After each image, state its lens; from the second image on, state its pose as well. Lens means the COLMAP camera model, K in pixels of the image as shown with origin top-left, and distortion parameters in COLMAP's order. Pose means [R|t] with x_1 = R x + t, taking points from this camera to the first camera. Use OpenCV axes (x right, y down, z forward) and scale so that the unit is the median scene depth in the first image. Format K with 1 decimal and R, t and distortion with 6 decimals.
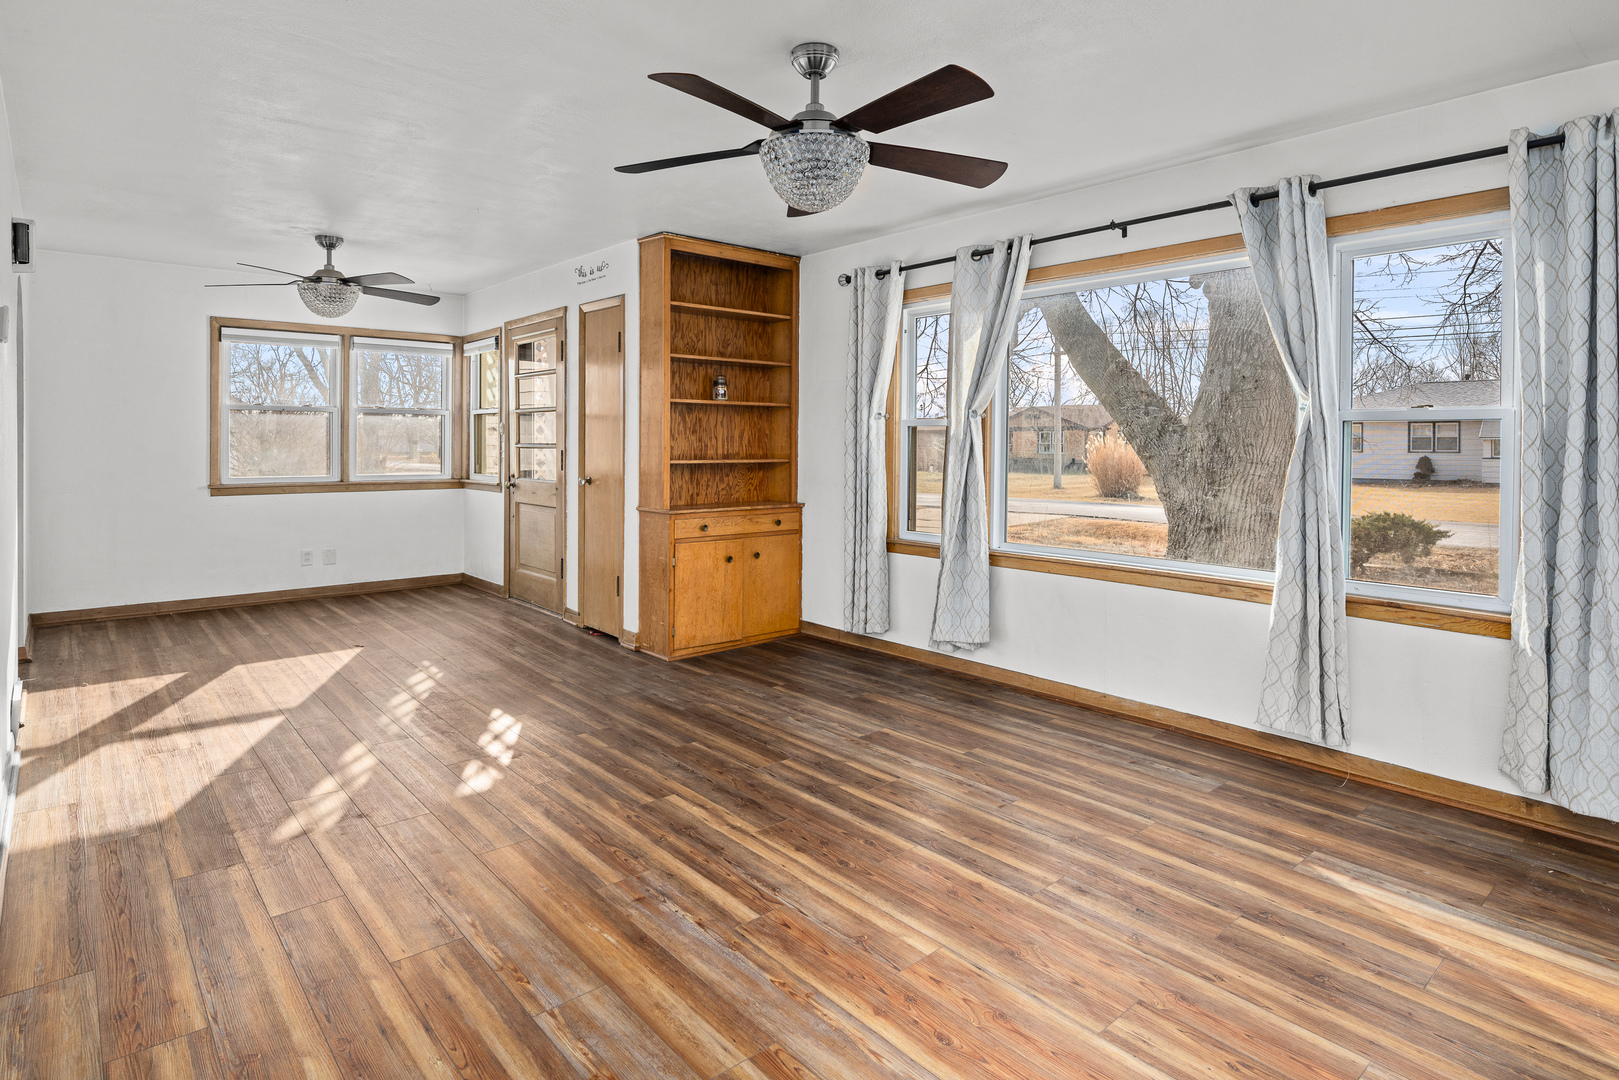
lens RADIAL K [[877.9, 0, 803.8], [0, 877.9, 451.1], [0, 0, 1]] dist [-0.002340, -0.000147]
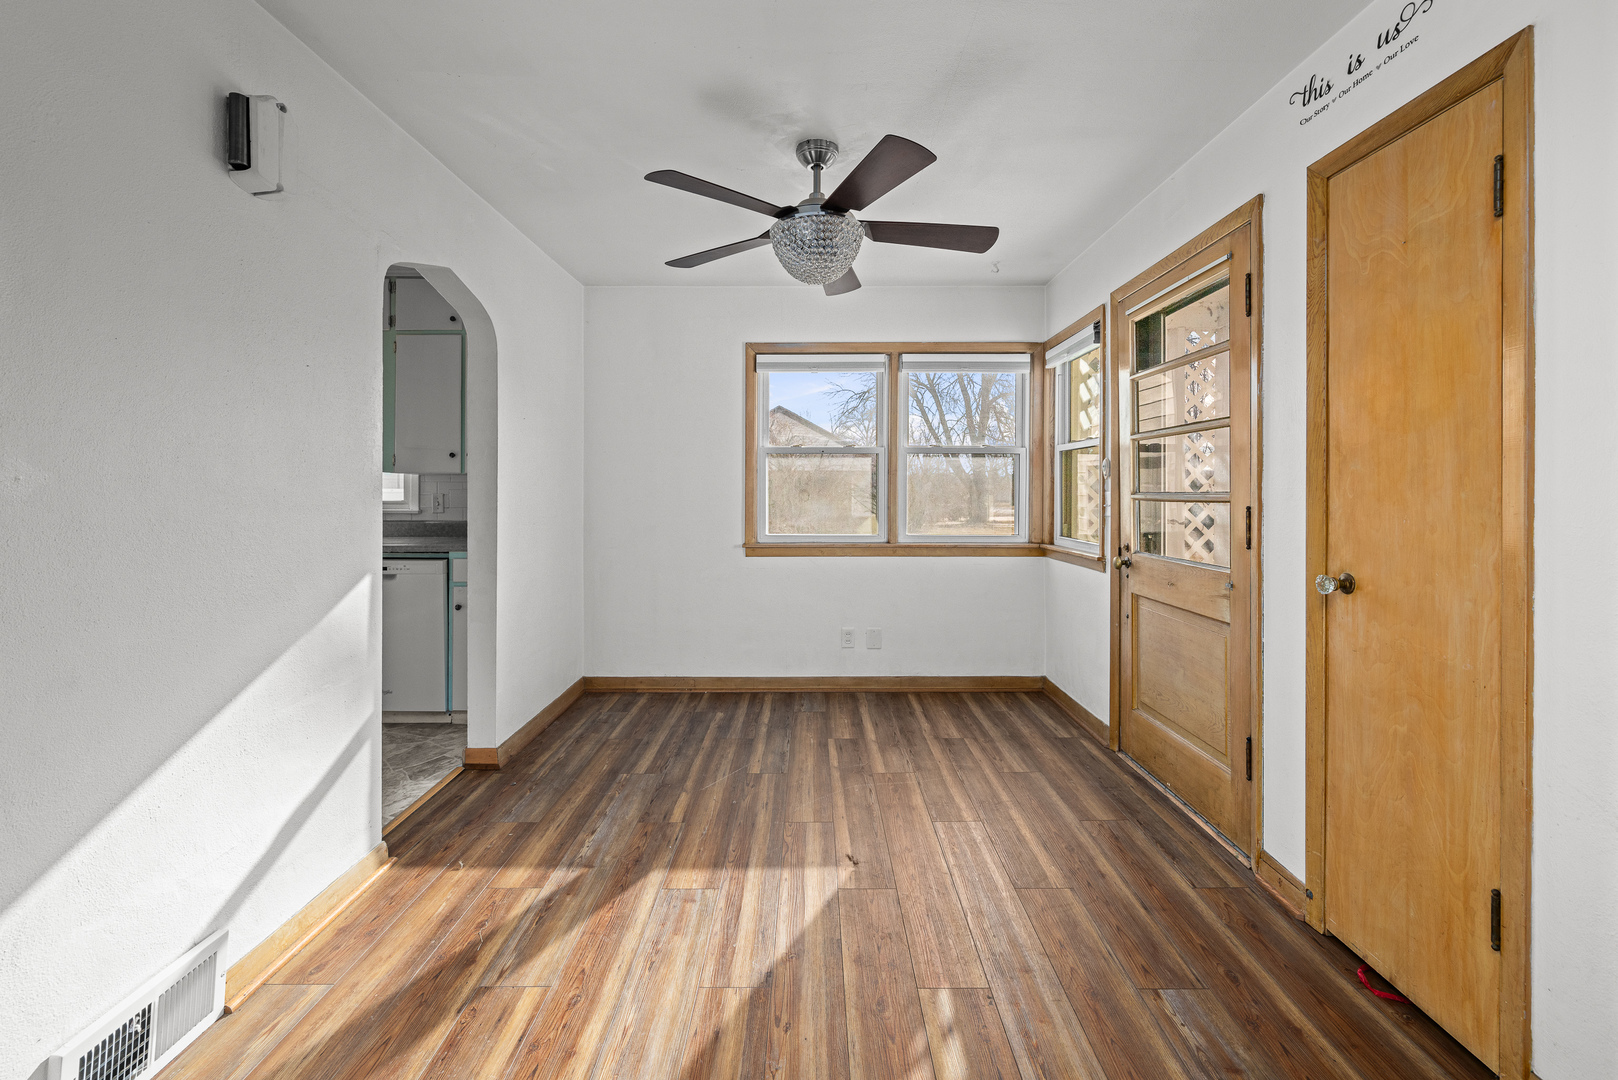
lens RADIAL K [[659.5, 0, 804.4], [0, 659.5, 494.6], [0, 0, 1]] dist [-0.000224, -0.000068]
pose [[0.747832, -0.001173, -0.663887, -0.195479], [-0.002808, 0.999984, -0.004930, -0.004765], [0.663882, 0.005551, 0.747817, 0.514454]]
